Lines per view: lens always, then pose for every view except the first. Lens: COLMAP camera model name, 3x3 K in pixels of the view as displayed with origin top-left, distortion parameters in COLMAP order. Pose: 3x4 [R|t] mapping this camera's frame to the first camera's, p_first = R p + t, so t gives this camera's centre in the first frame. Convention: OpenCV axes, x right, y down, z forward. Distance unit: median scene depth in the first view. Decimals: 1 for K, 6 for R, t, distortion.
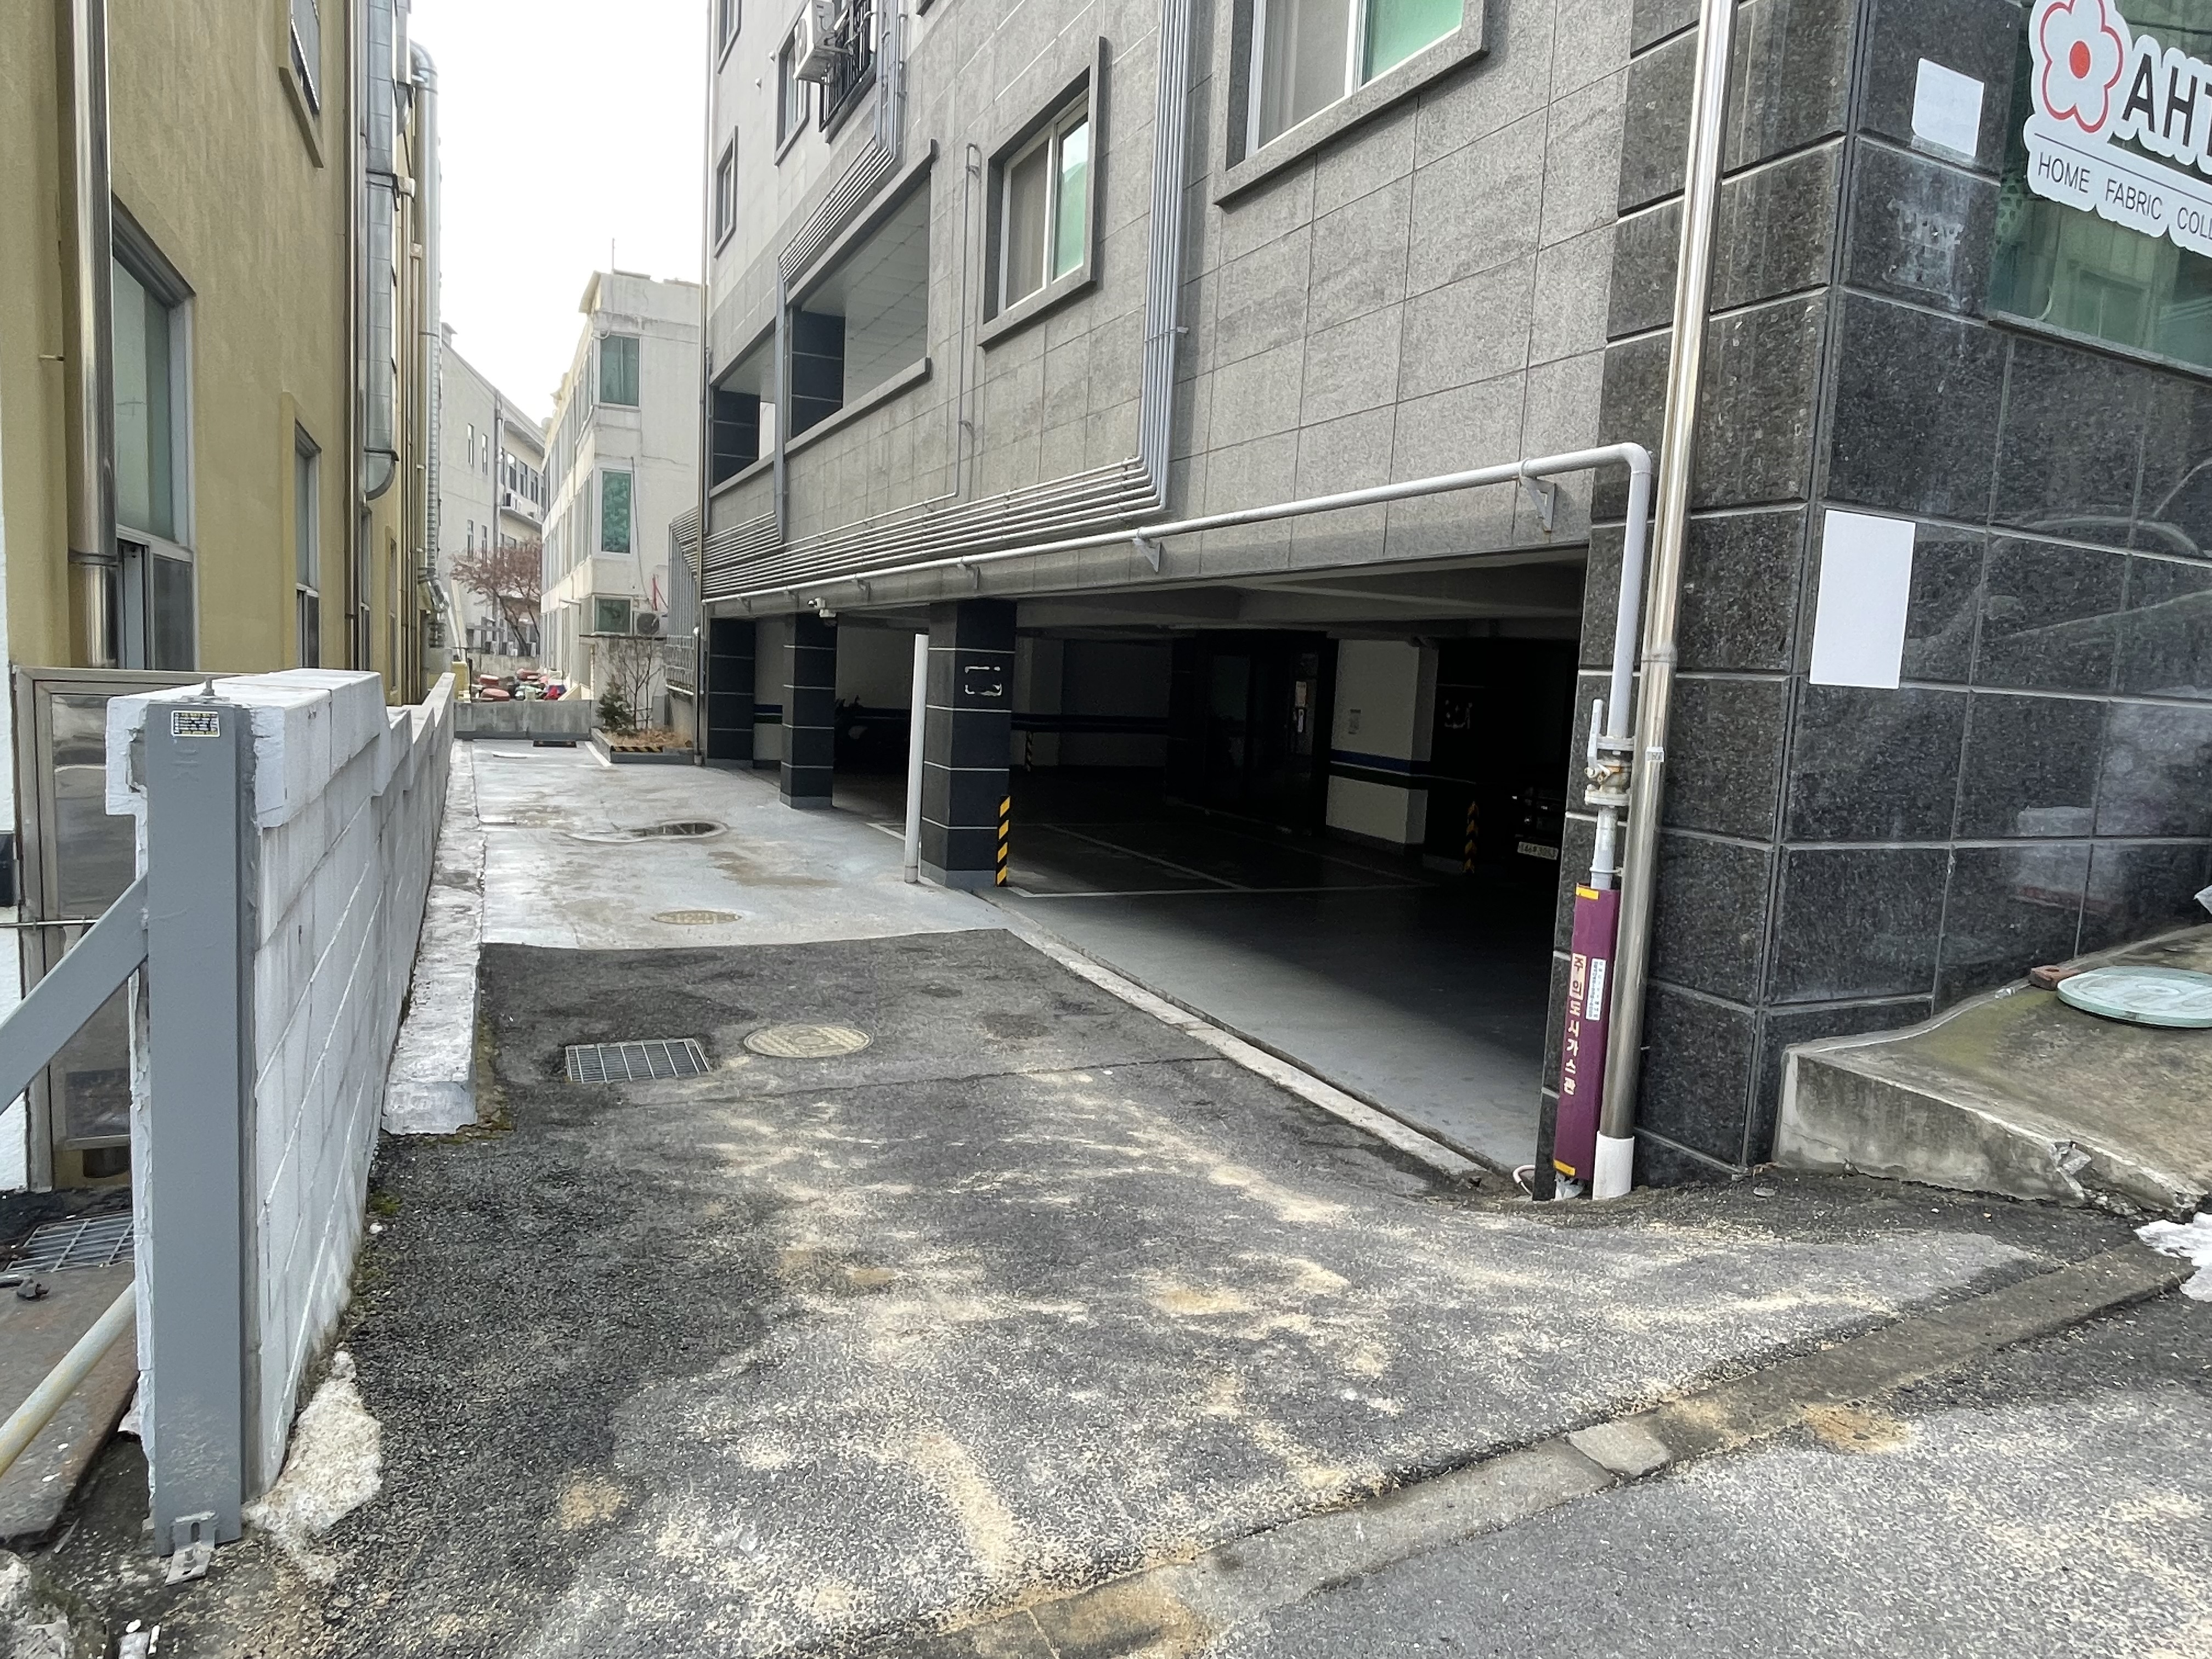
lens RADIAL K [[1305.2, 0, 1108.7], [0, 1305.2, 815.2], [0, 0, 1]] dist [-0.001862, -0.000790]
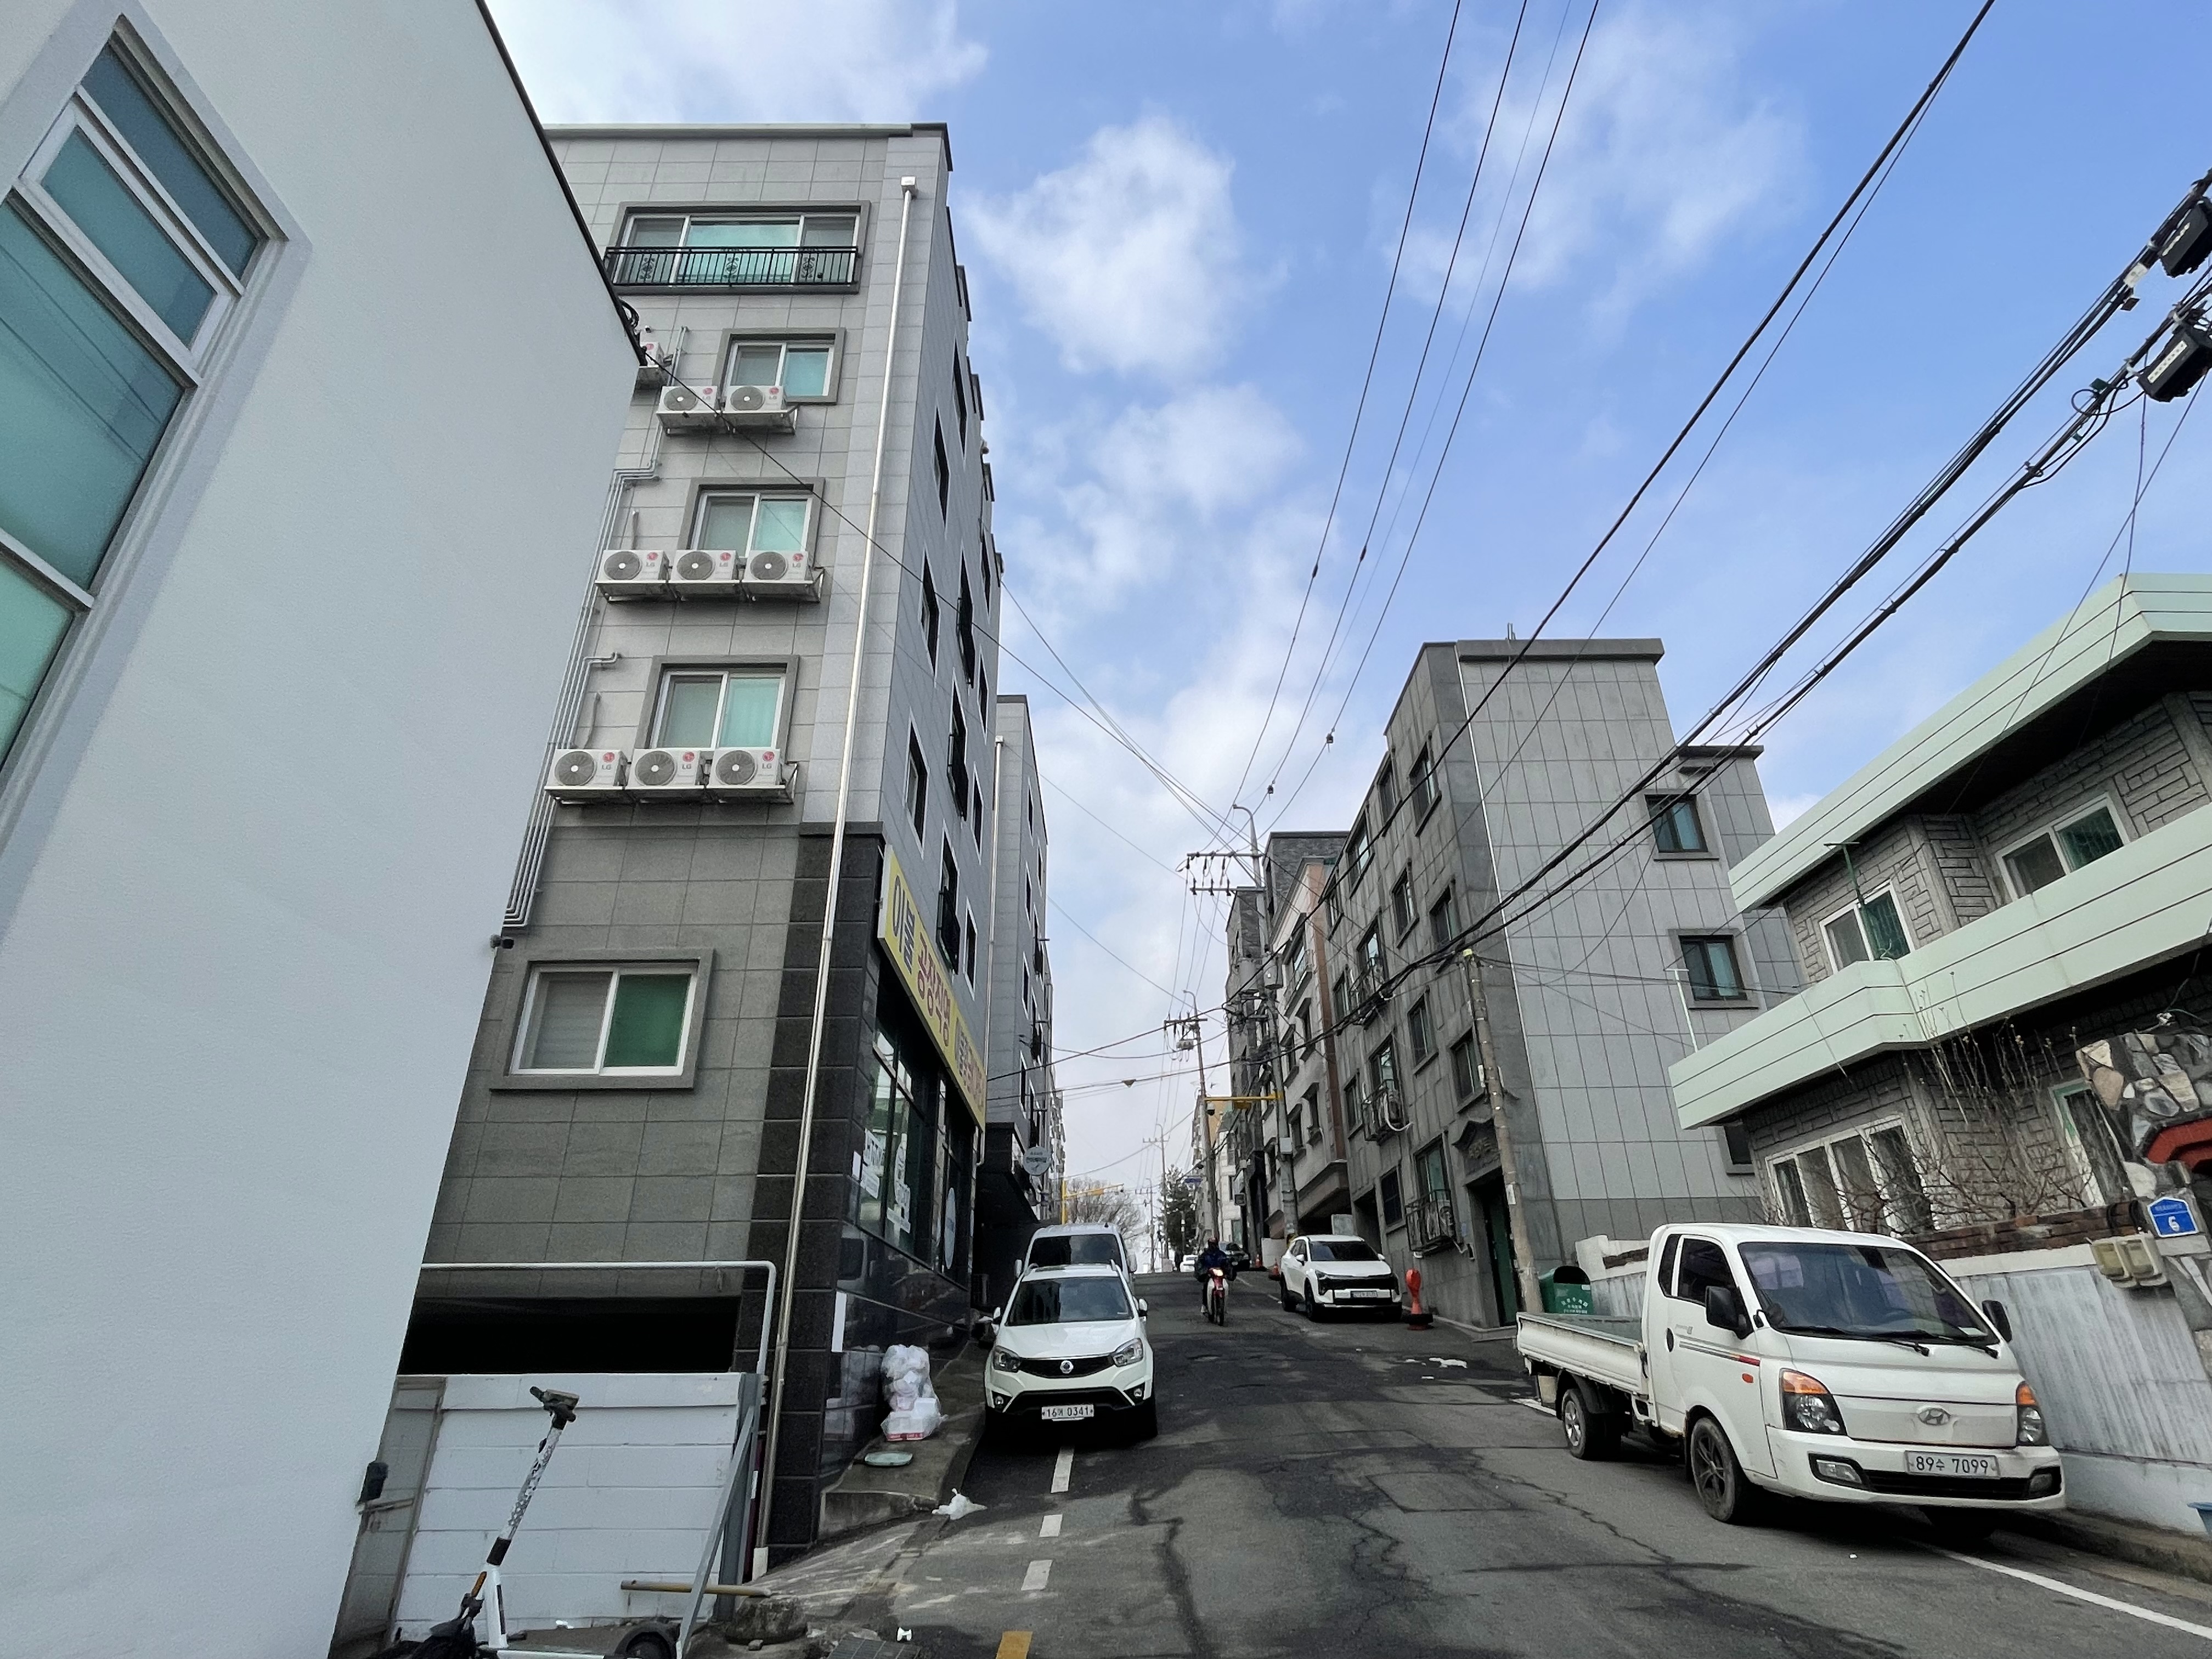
lens RADIAL K [[1109.7, 0, 1106.3], [0, 1109.7, 833.2], [0, 0, 1]] dist [-0.001432, -0.000269]
pose [[0.436280, 0.347552, 0.829980, -1.511904], [0.122500, 0.890865, -0.437440, 0.028826], [-0.891433, 0.292519, 0.346092, -0.719805]]
